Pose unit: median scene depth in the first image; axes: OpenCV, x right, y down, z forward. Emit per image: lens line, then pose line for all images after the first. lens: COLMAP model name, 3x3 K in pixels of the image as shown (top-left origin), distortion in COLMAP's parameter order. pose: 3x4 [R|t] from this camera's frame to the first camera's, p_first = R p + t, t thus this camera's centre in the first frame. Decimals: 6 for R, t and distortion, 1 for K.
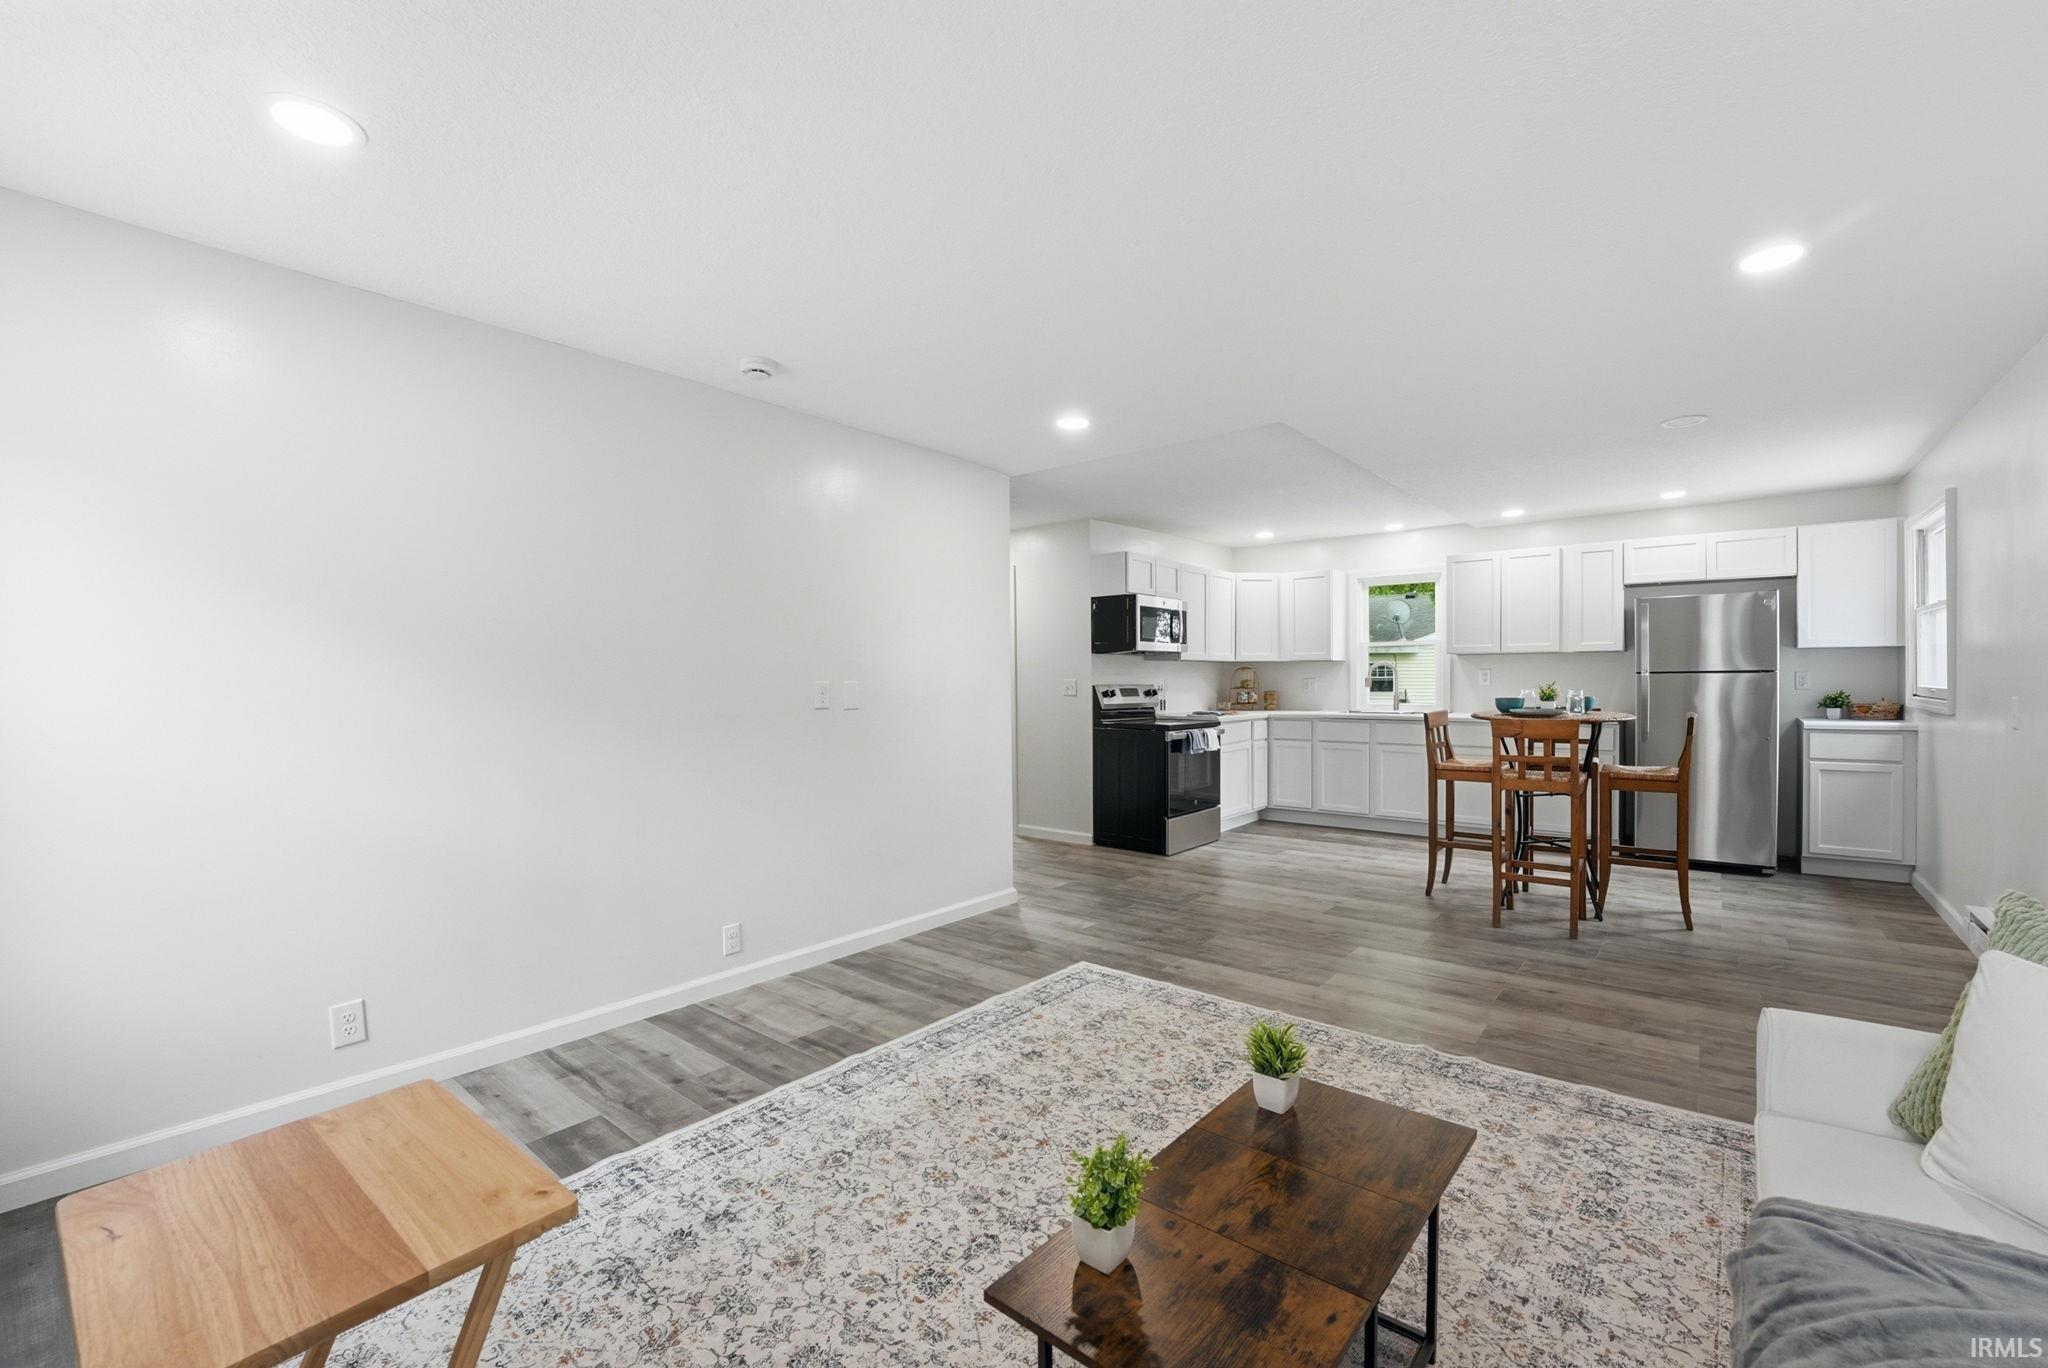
lens RADIAL K [[841.3, 0, 1034.6], [0, 841.3, 700.1], [0, 0, 1]] dist [-0.029300, 0.003403]
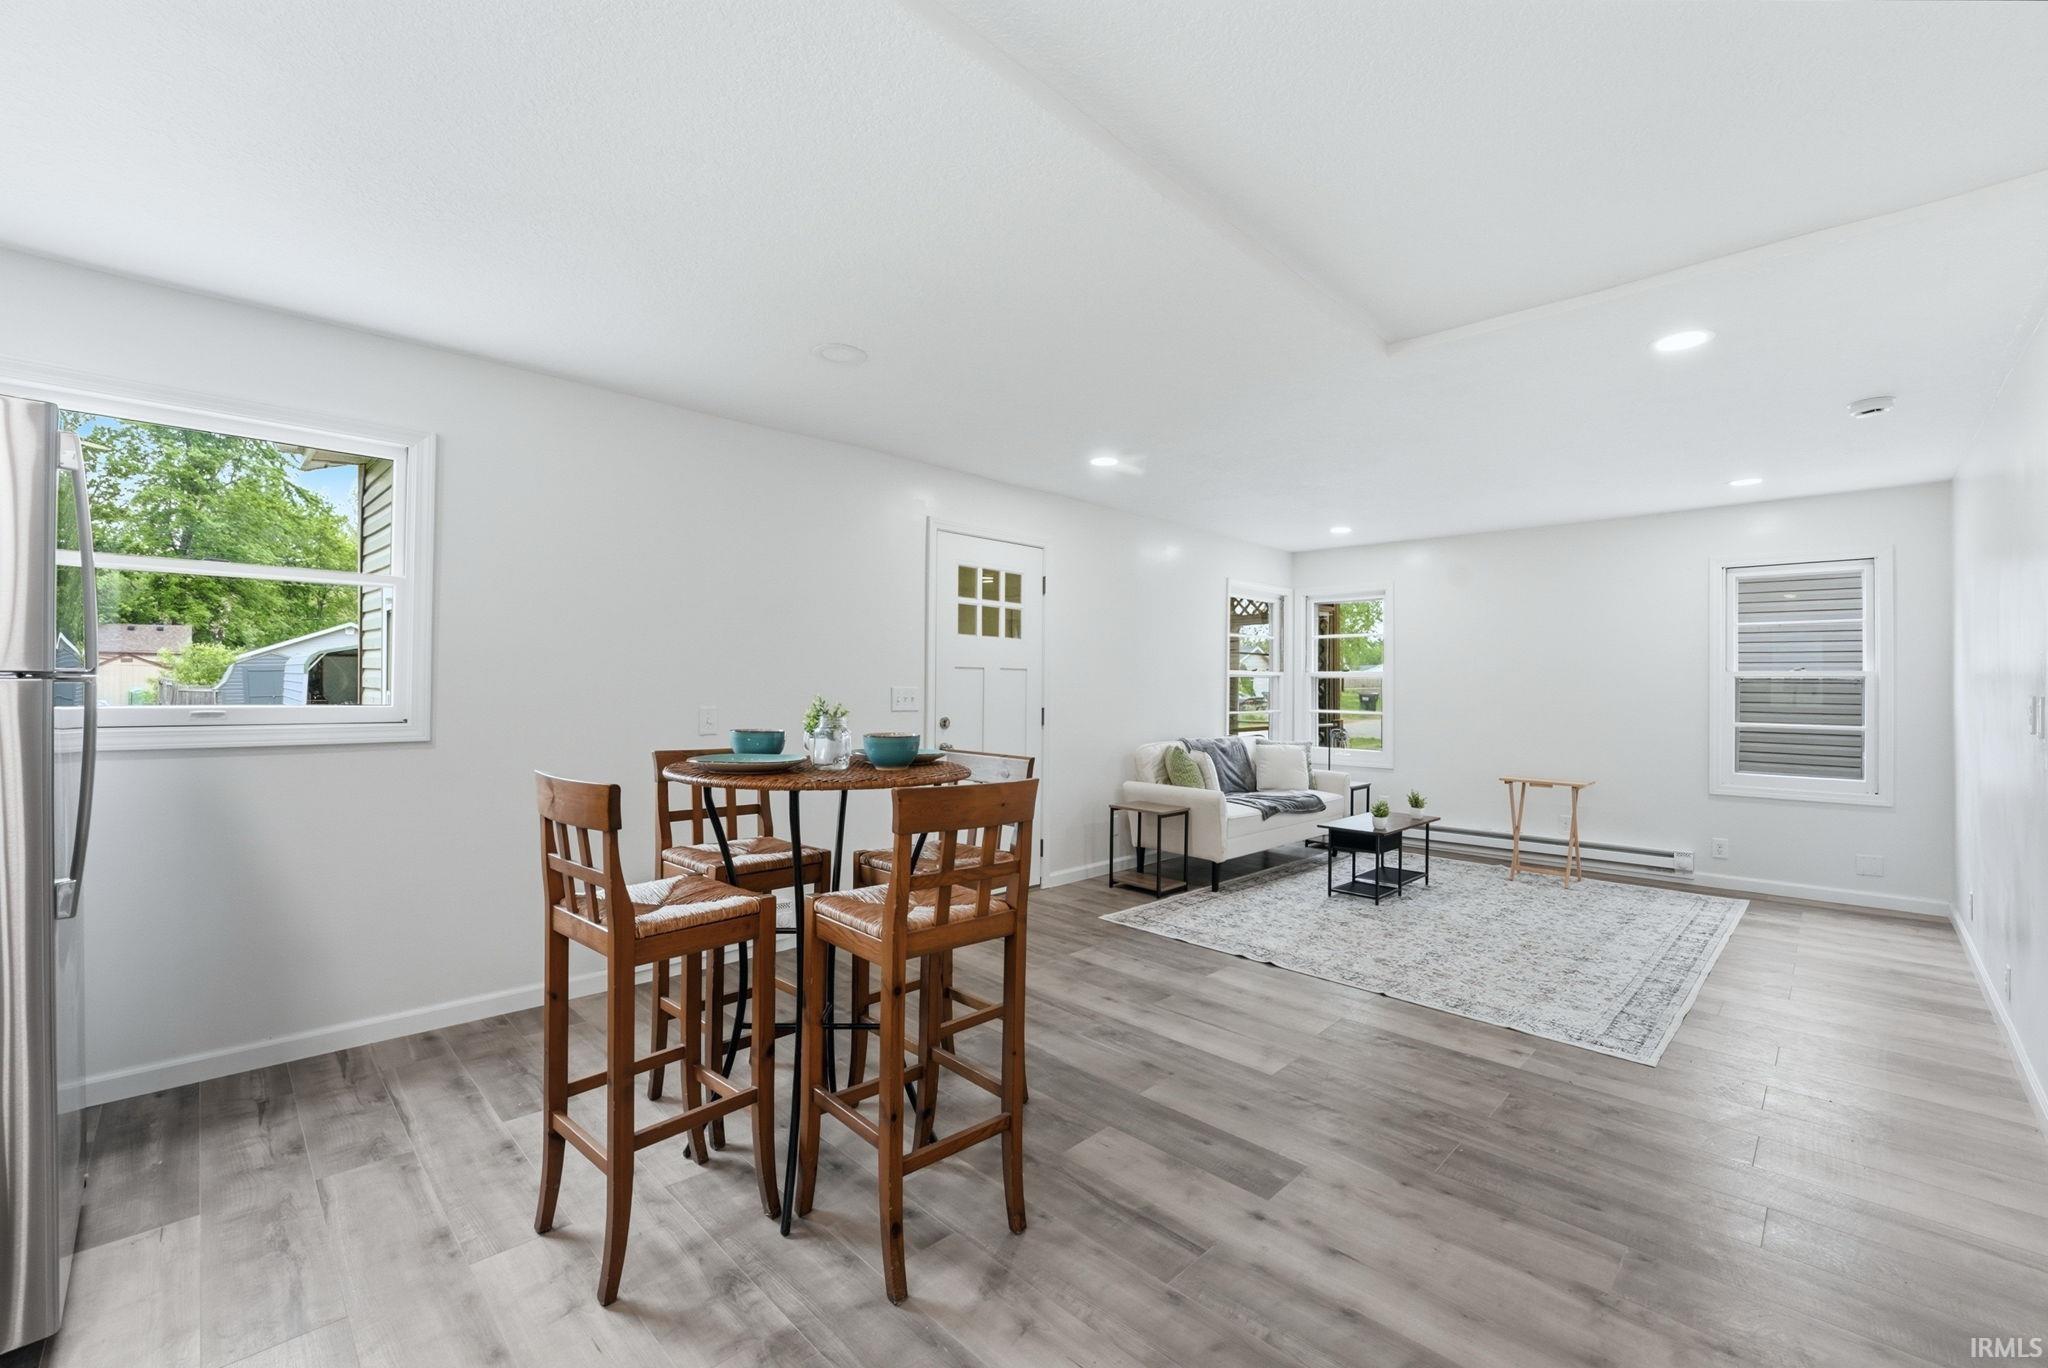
lens RADIAL K [[841.3, 0, 1037.6], [0, 841.3, 678.3], [0, 0, 1]] dist [-0.029300, 0.003403]
pose [[-0.996095, 0.002460, 0.088251, 0.451763], [0.003787, 0.999882, 0.014873, -0.041626], [-0.088204, 0.015149, -0.995987, 1.481304]]
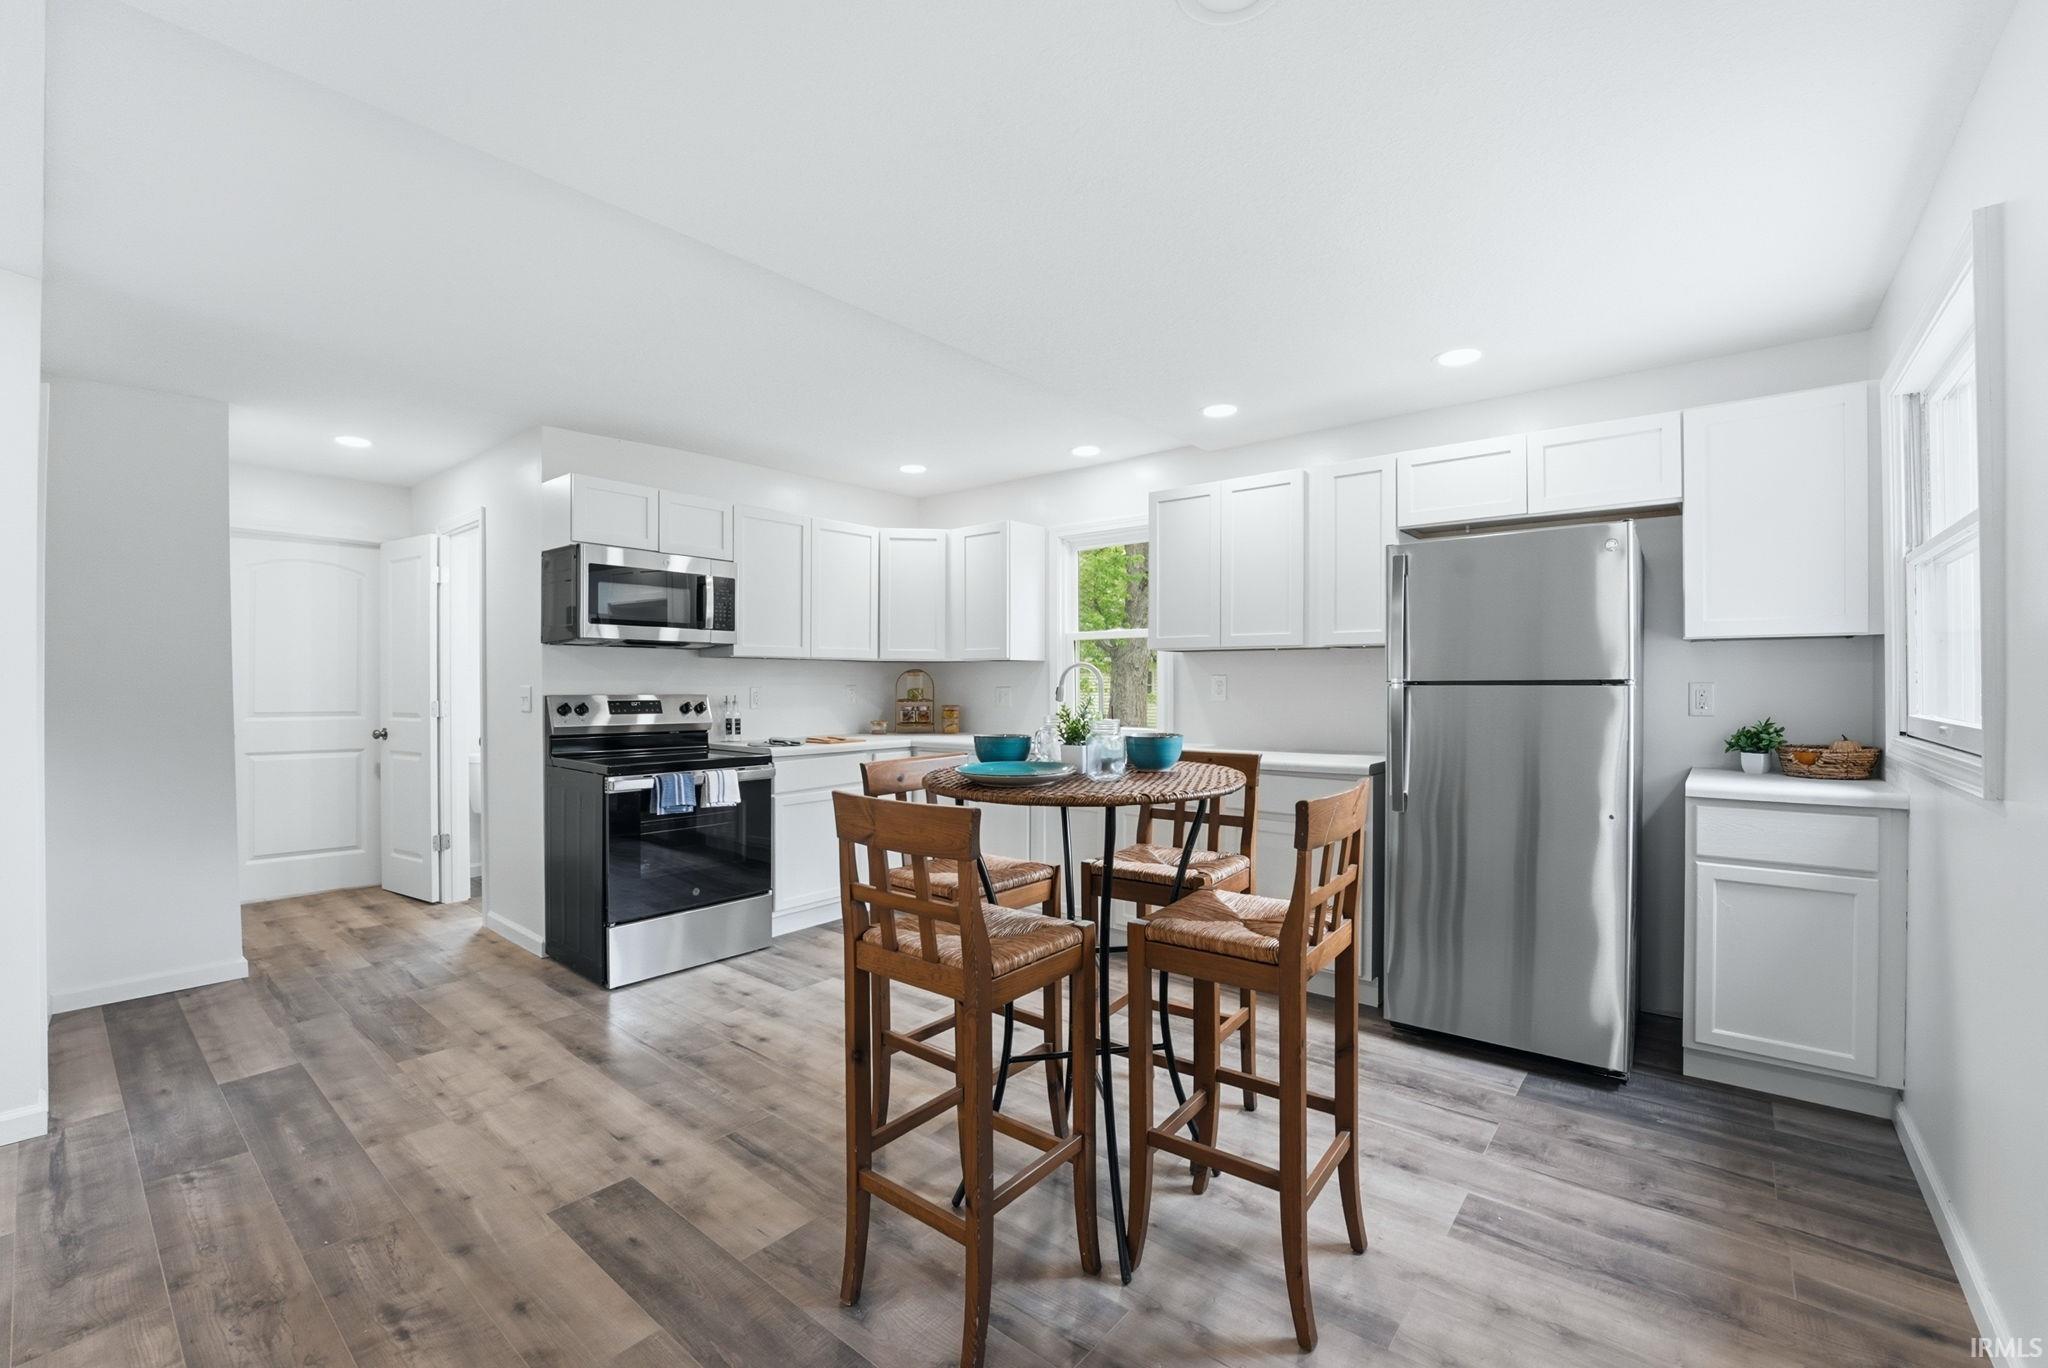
lens RADIAL K [[841.3, 0, 1035.9], [0, 841.3, 697.3], [0, 0, 1]] dist [-0.029300, 0.003403]
pose [[0.999921, 0.010014, 0.007651, 0.590876], [-0.009938, 0.999901, -0.009986, -0.019469], [-0.007750, 0.009909, 0.999921, 0.548794]]
